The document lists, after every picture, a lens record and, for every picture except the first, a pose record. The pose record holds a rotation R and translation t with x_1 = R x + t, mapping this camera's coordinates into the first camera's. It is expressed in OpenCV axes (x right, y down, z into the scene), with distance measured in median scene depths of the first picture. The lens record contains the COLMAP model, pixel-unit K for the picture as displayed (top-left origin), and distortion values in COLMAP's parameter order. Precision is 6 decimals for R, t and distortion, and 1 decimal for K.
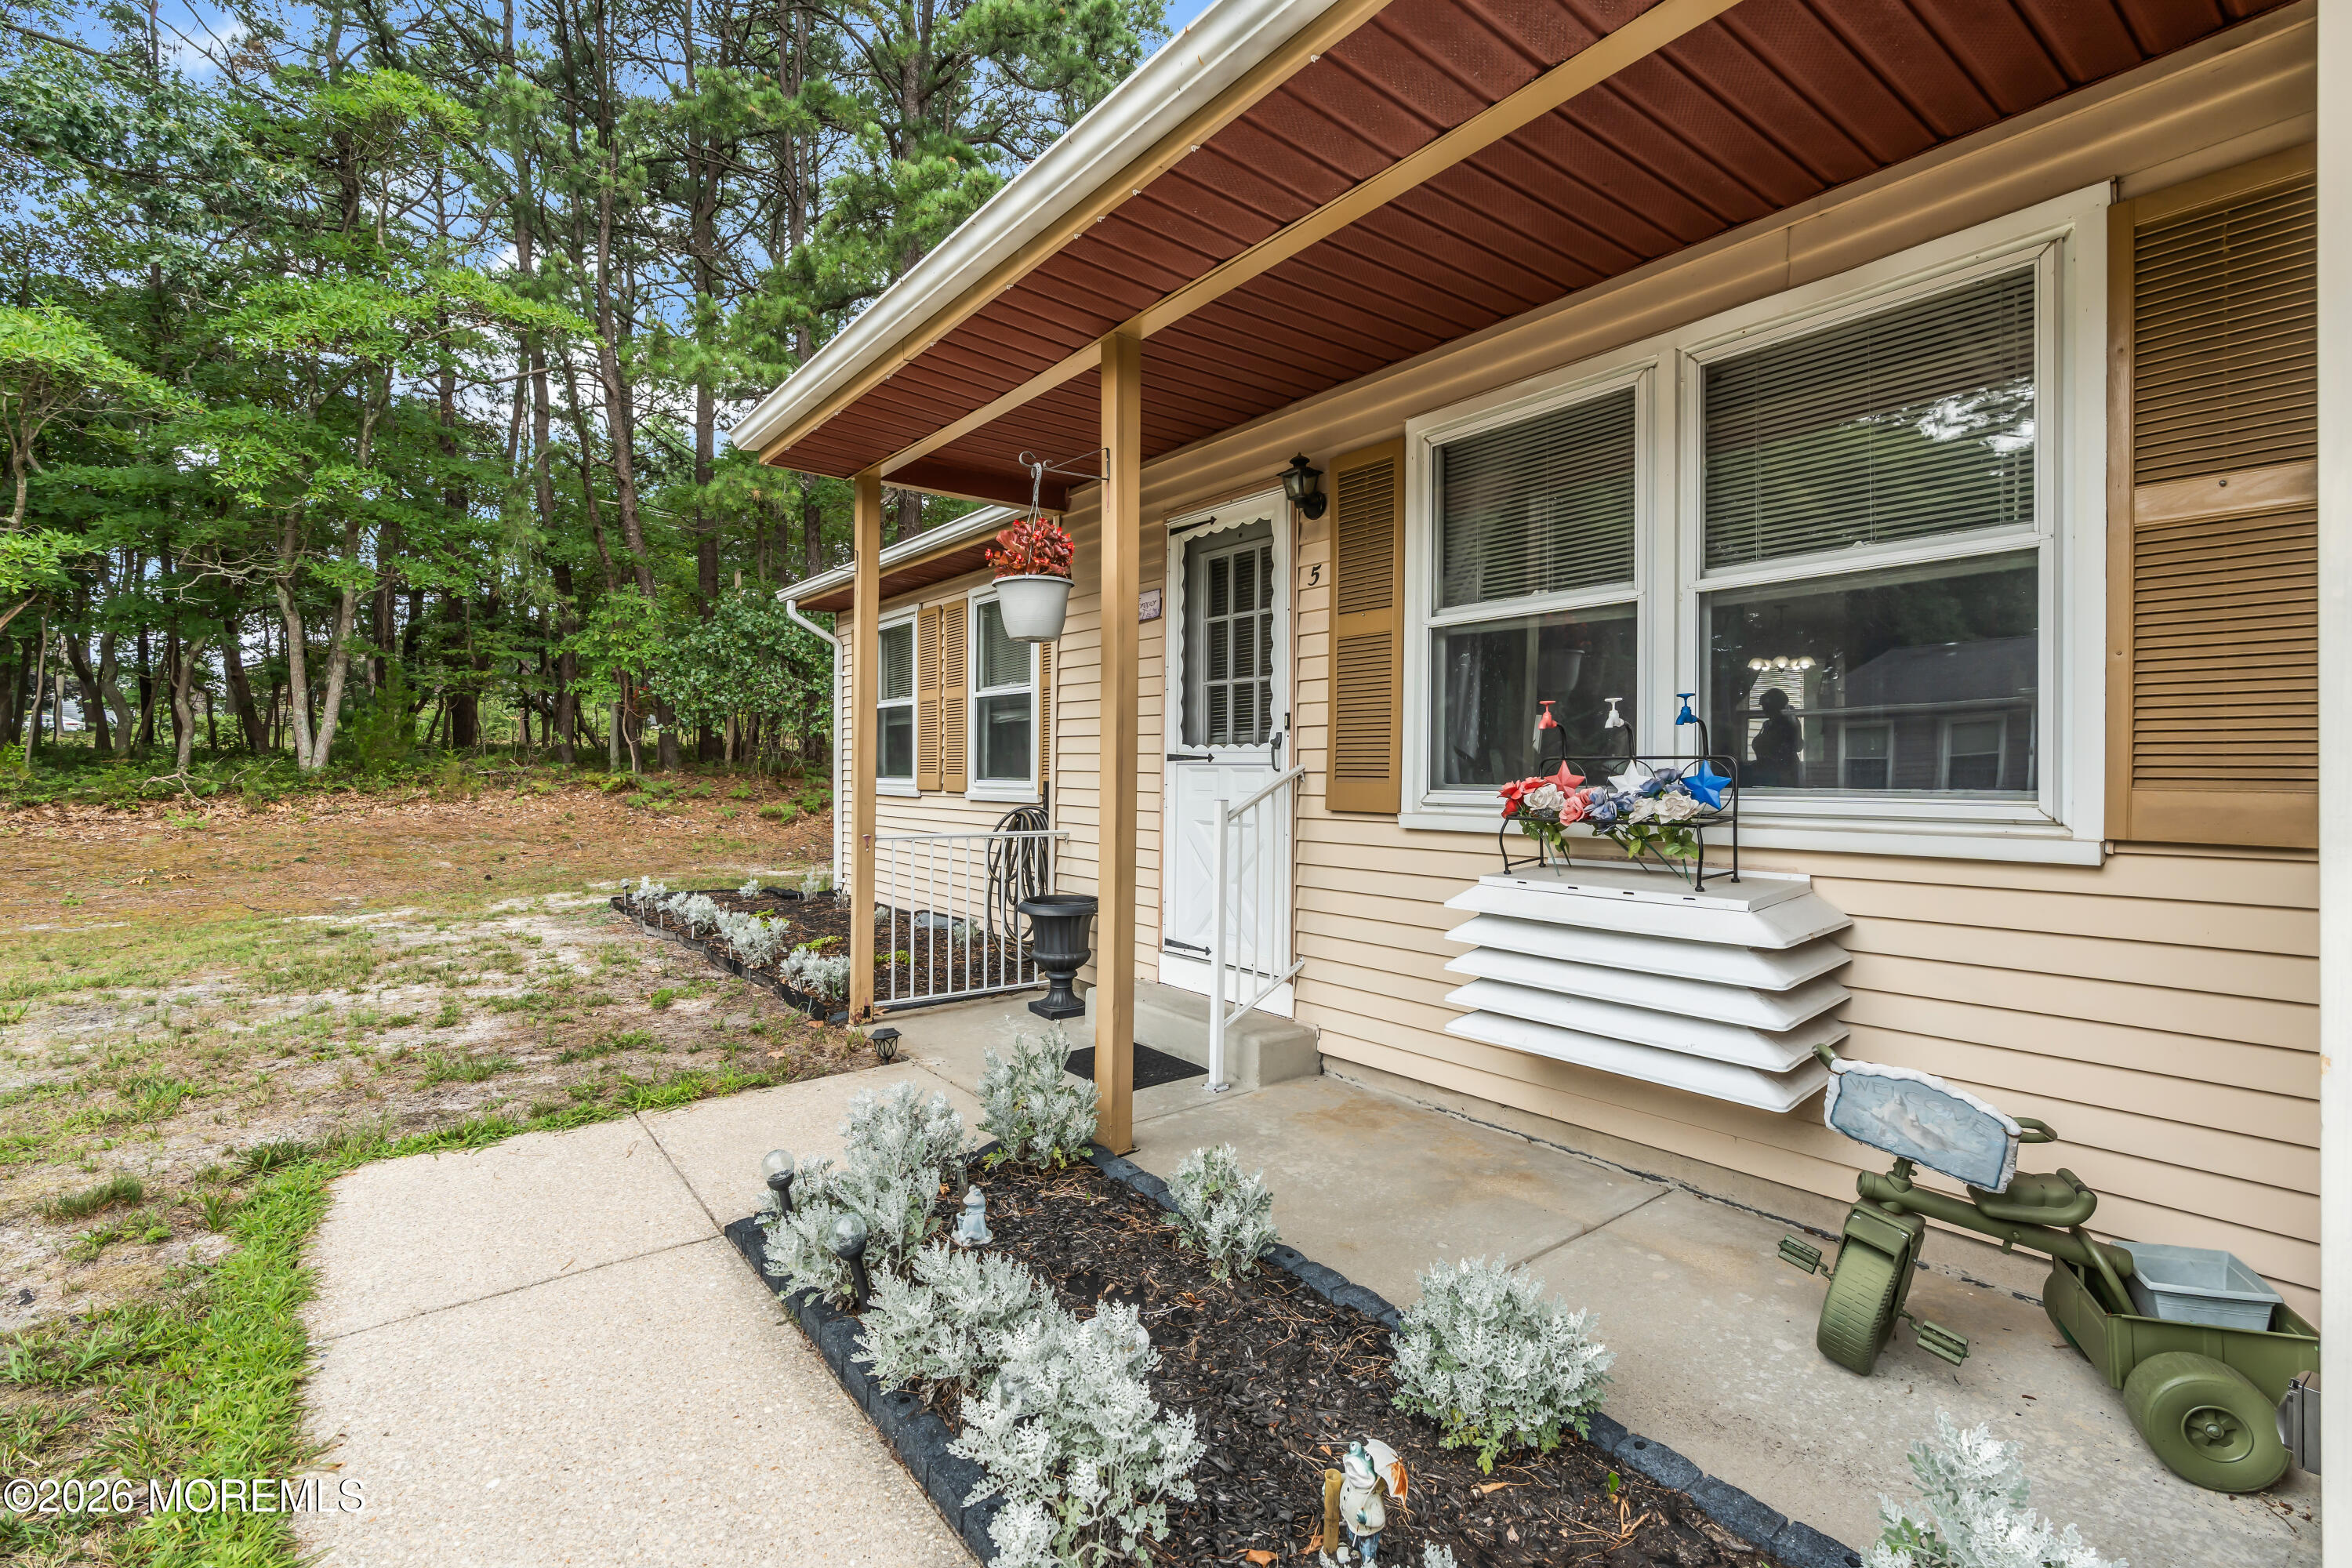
lens RADIAL K [[1055.8, 0, 1173.9], [0, 1055.8, 776.7], [0, 0, 1]] dist [-0.010003, 0.000872]
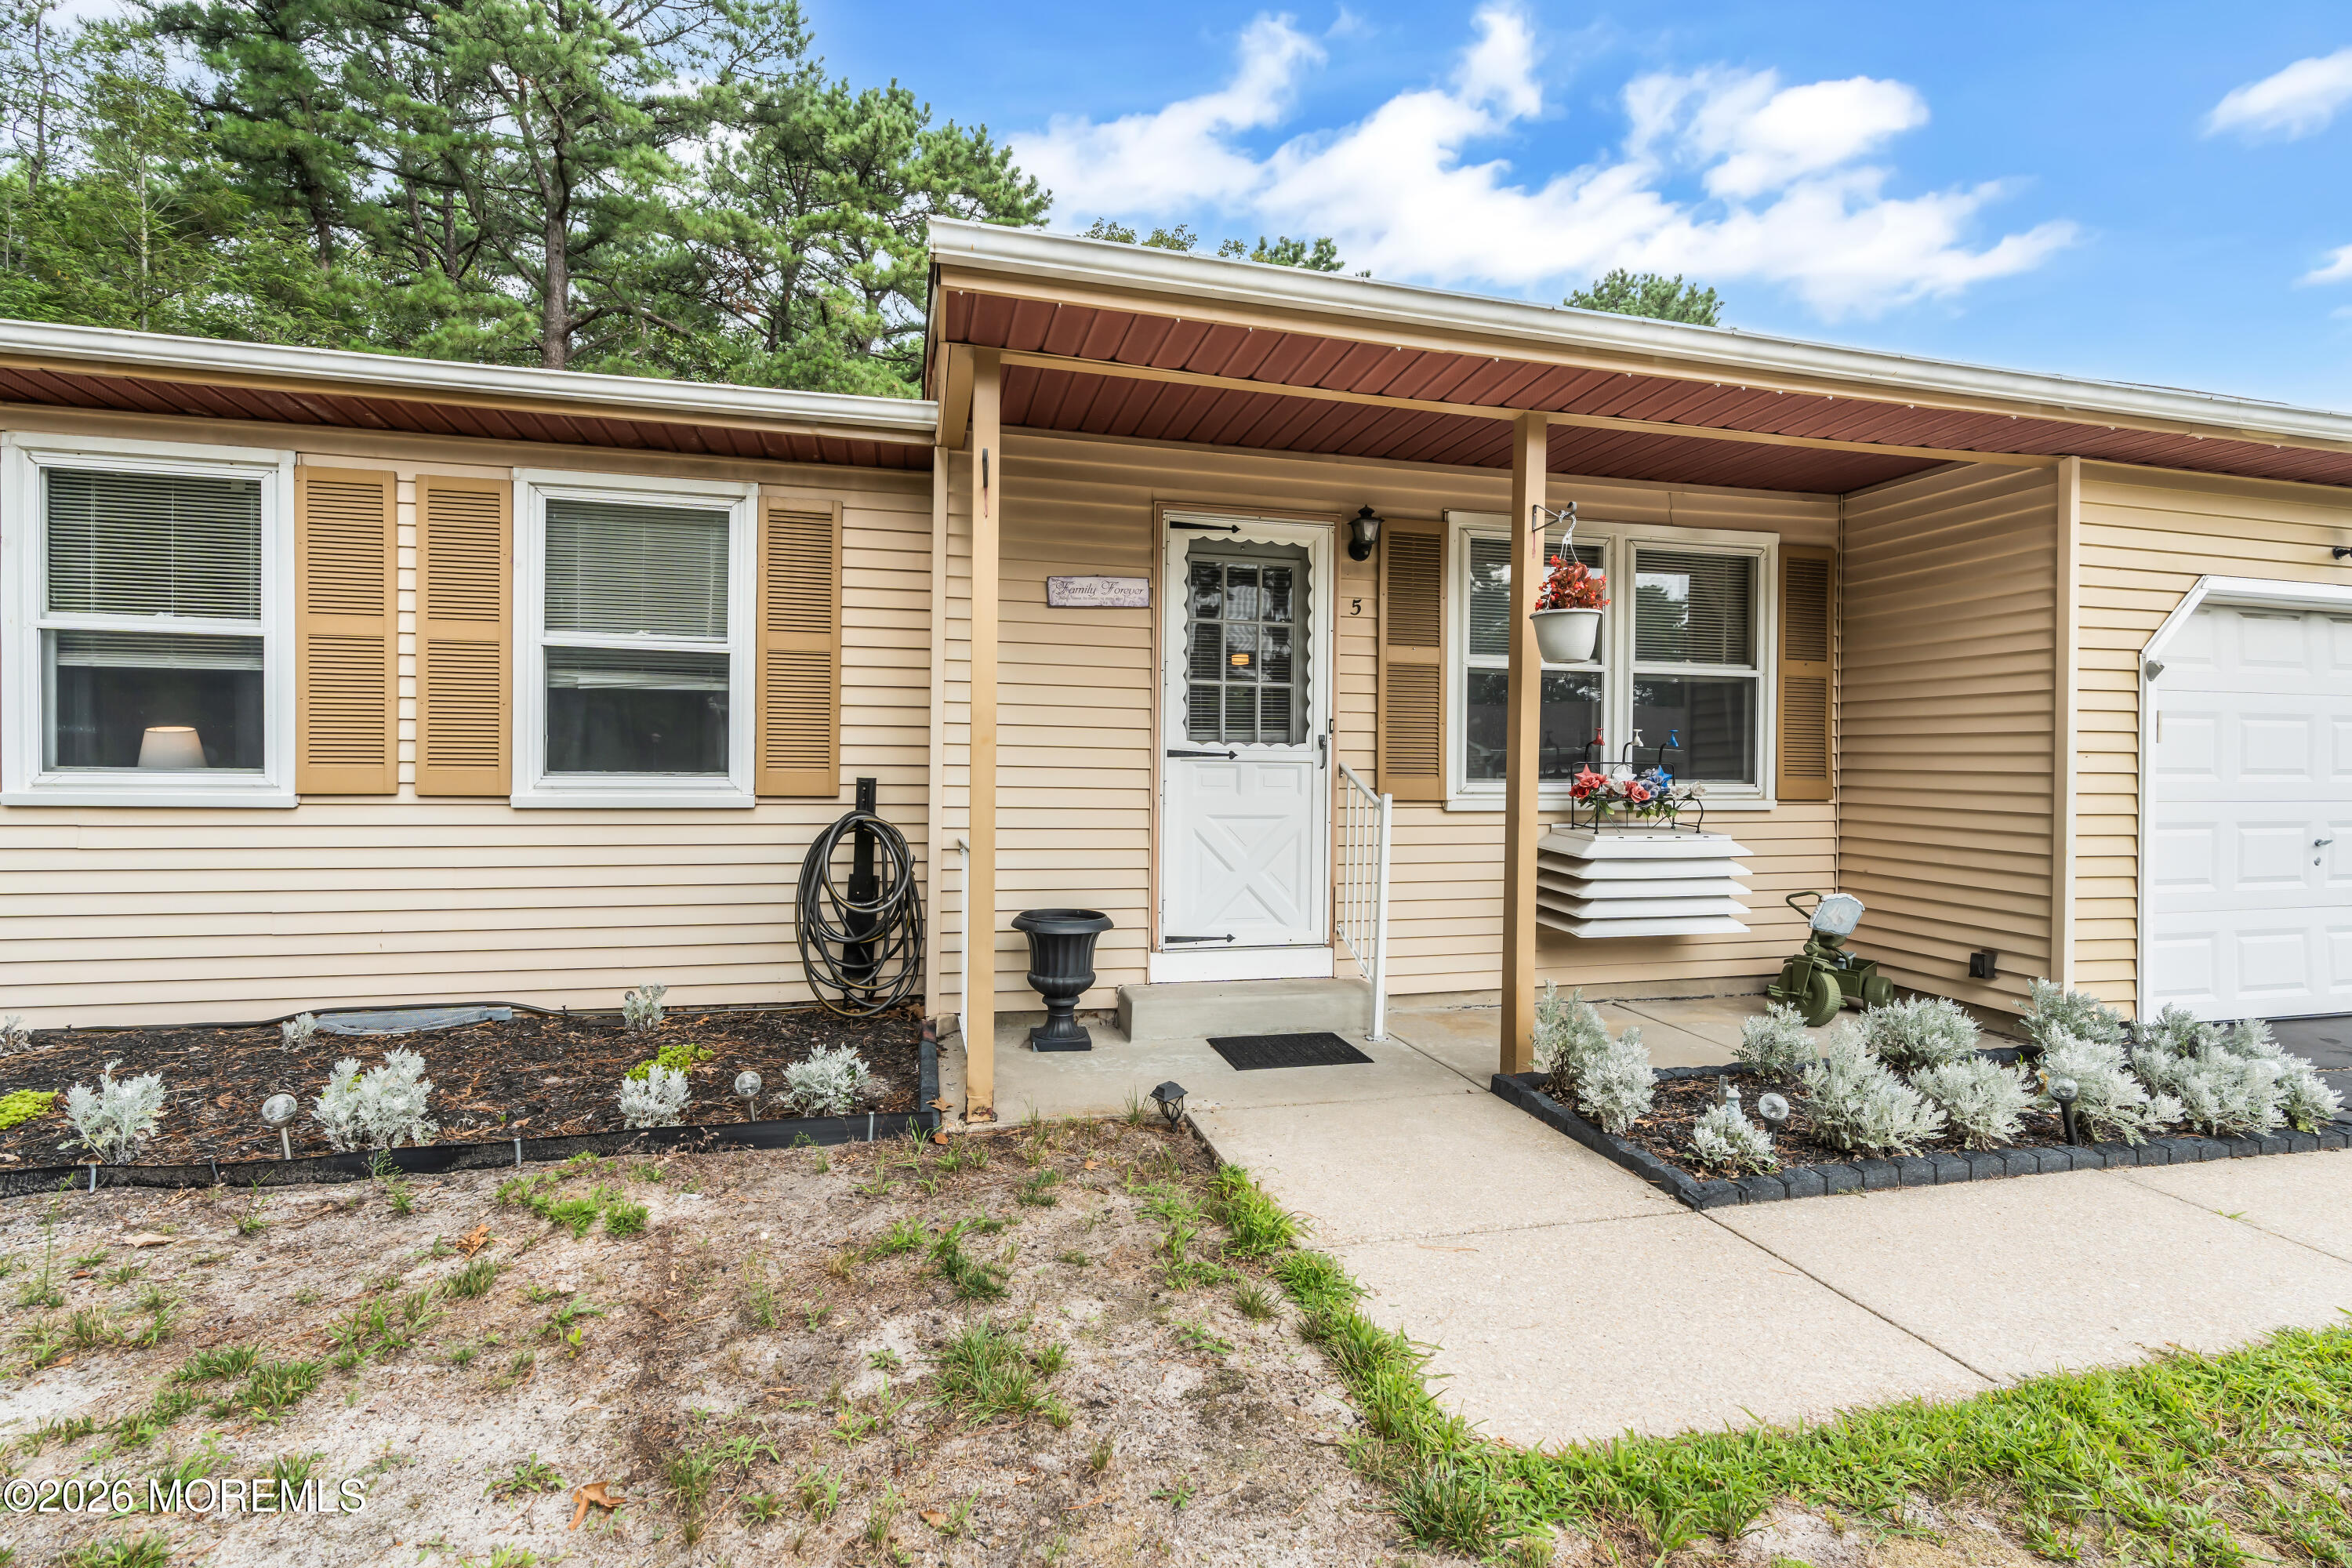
lens RADIAL K [[1049.3, 0, 1176.0], [0, 1049.3, 784.0], [0, 0, 1]] dist [-0.006419, 0.000514]
pose [[0.406837, -0.011731, 0.913425, -0.949506], [-0.003549, 0.999890, 0.014422, -0.003721], [-0.913494, -0.009109, 0.406751, 0.628381]]
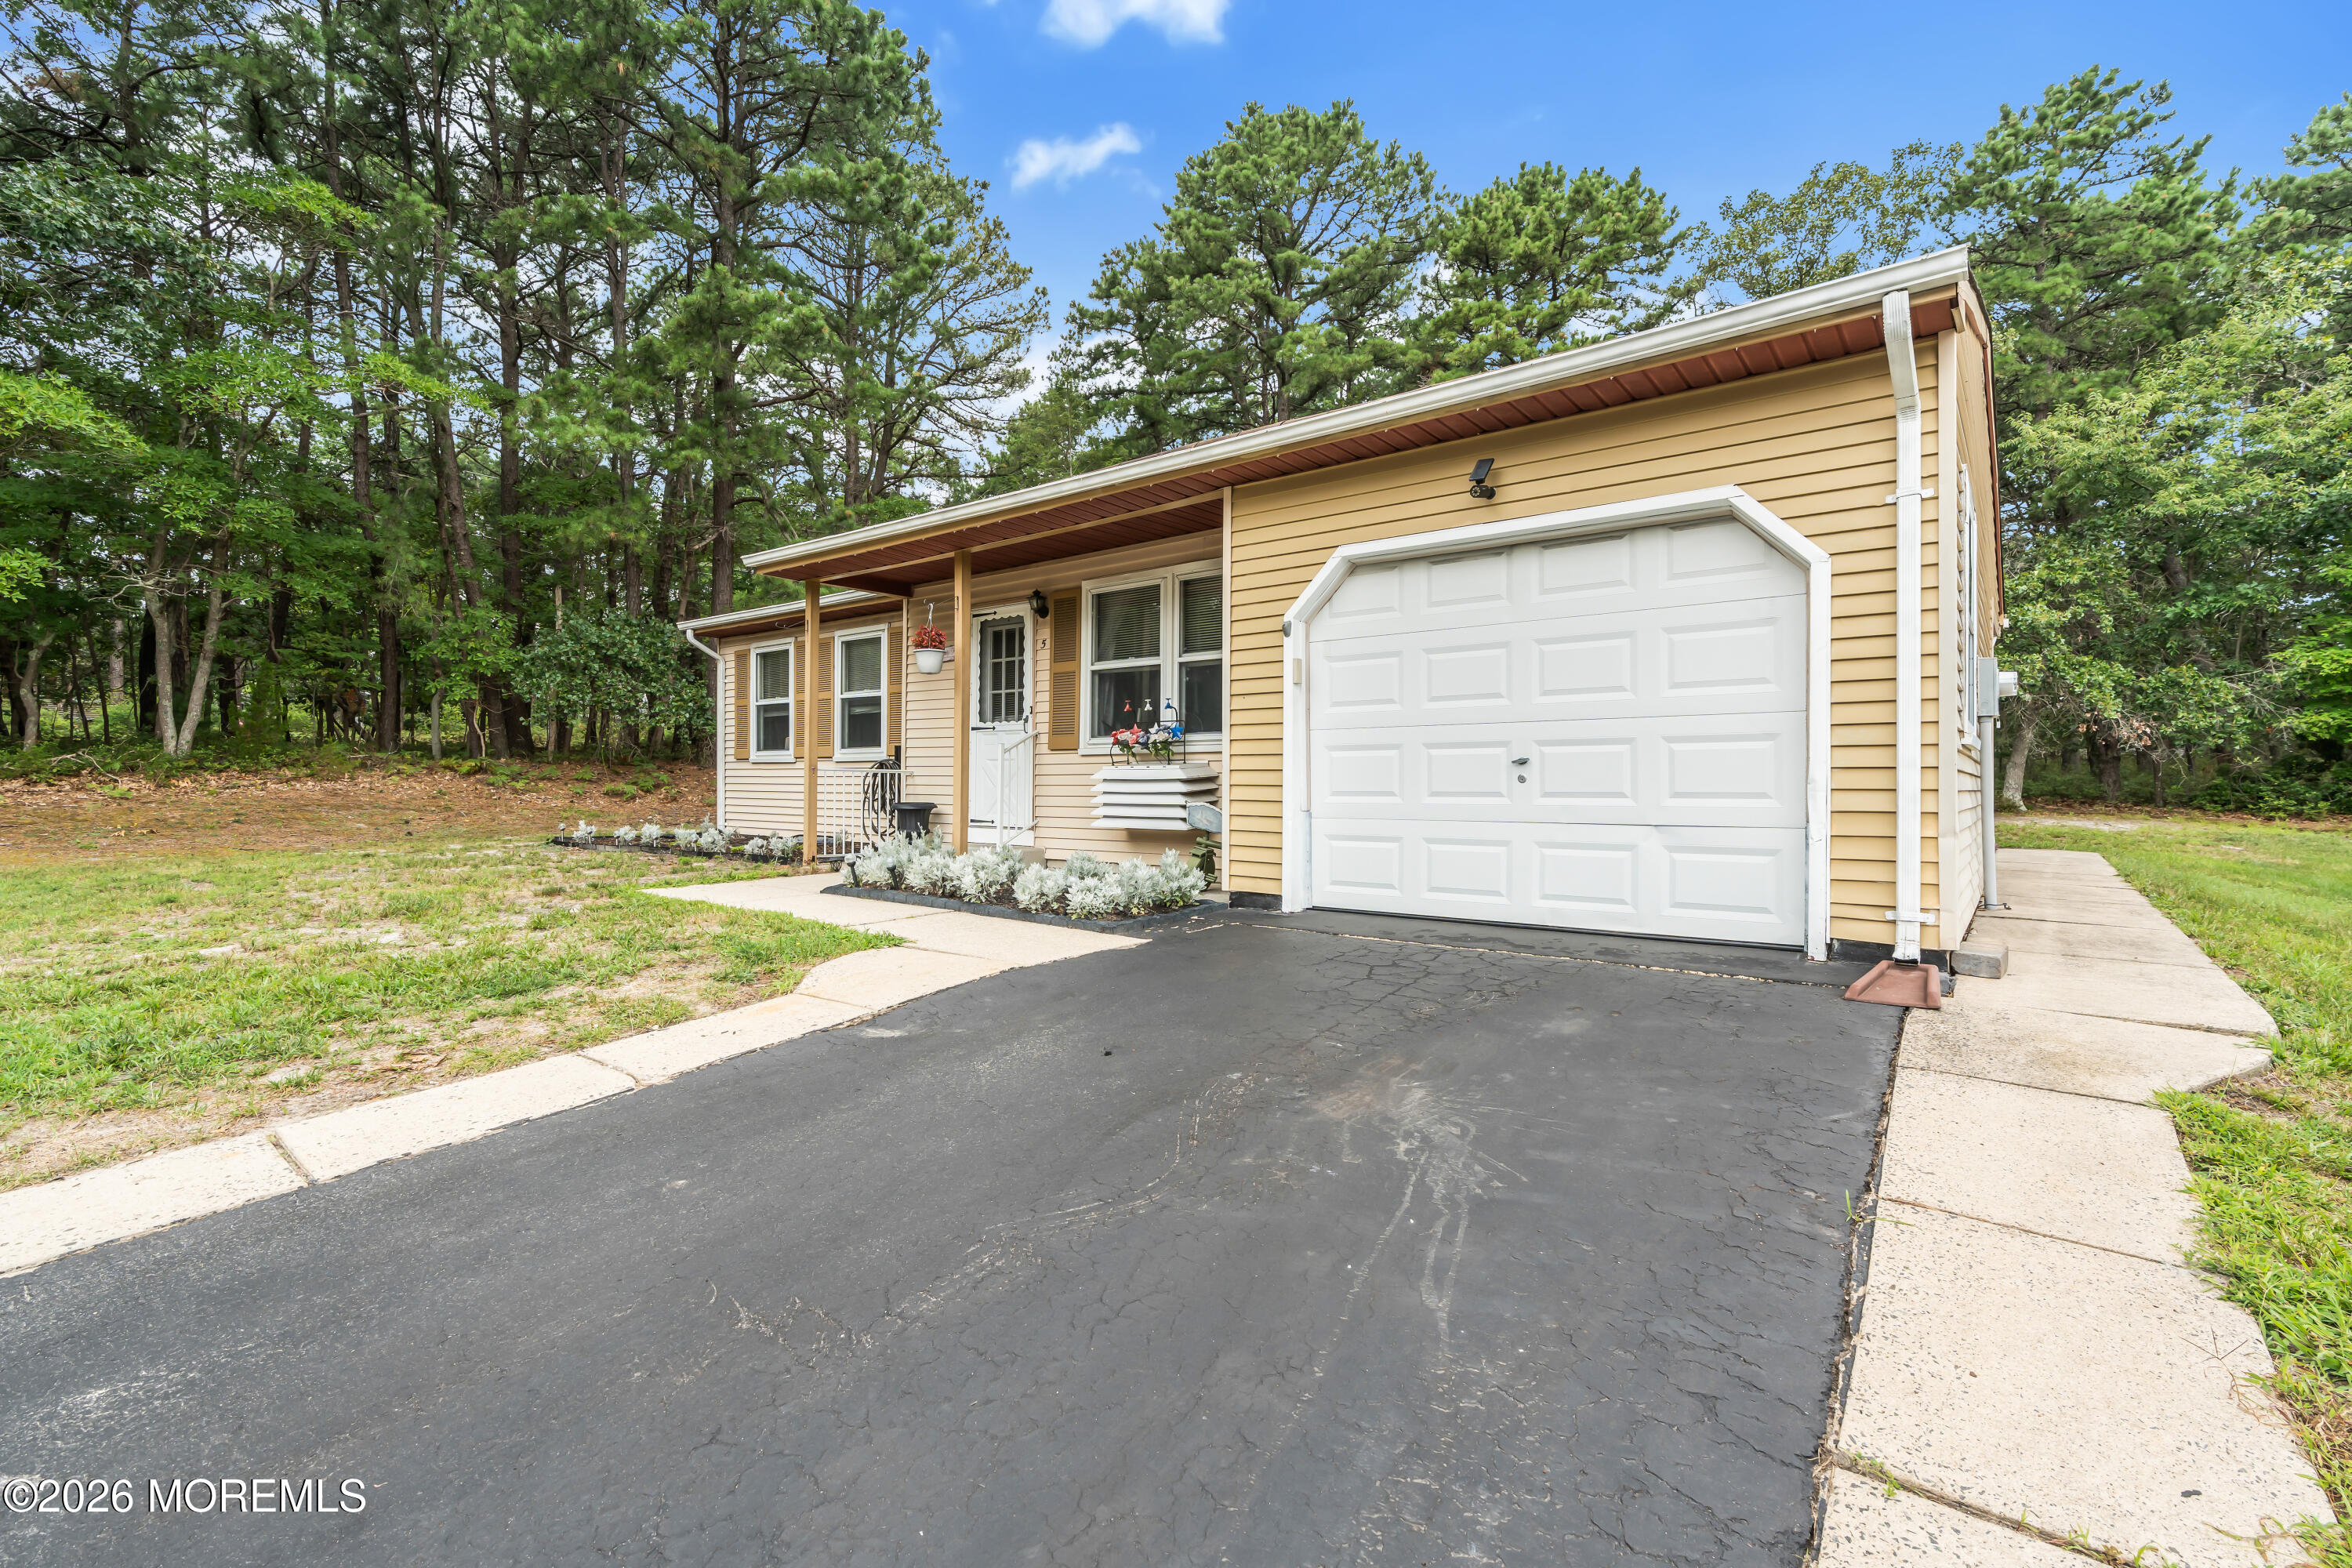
lens RADIAL K [[1055.8, 0, 1173.9], [0, 1055.8, 776.7], [0, 0, 1]] dist [-0.010003, 0.000872]
pose [[0.972952, 0.000325, 0.231008, -0.099840], [0.002055, 0.999947, -0.010064, 0.098513], [-0.230999, 0.010266, 0.972900, -1.087668]]
